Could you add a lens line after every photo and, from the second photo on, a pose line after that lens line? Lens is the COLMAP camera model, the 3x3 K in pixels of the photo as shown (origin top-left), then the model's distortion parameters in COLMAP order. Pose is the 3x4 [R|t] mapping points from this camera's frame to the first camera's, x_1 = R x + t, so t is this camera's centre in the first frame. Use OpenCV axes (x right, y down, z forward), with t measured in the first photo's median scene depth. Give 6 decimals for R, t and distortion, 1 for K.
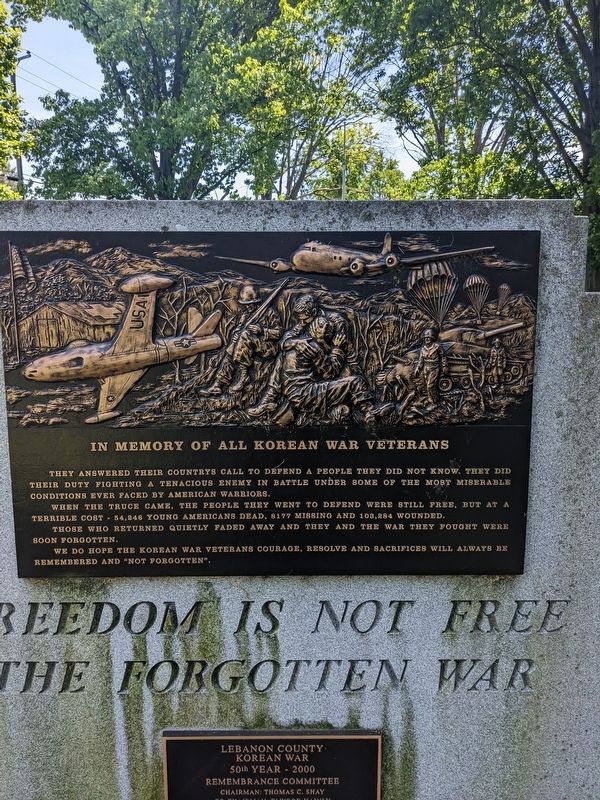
lens RADIAL K [[692.5, 0, 300.0], [0, 692.5, 400.0], [0, 0, 1]] dist [0.013971, 0.003247]
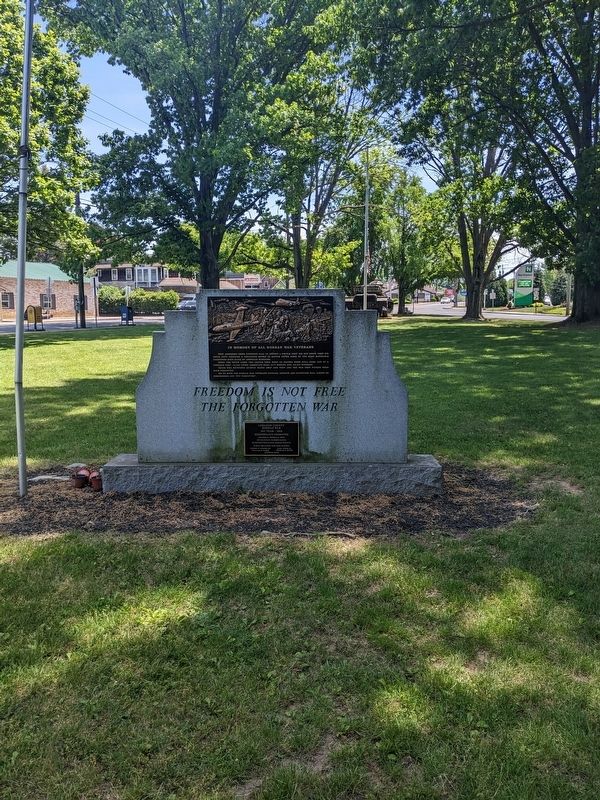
lens RADIAL K [[692.5, 0, 300.0], [0, 692.5, 400.0], [0, 0, 1]] dist [0.013971, 0.003247]
pose [[0.998958, 0.002678, -0.045569, 0.011776], [-0.003272, 0.999911, -0.012967, 0.015869], [0.045531, 0.013103, 0.998877, -0.114503]]
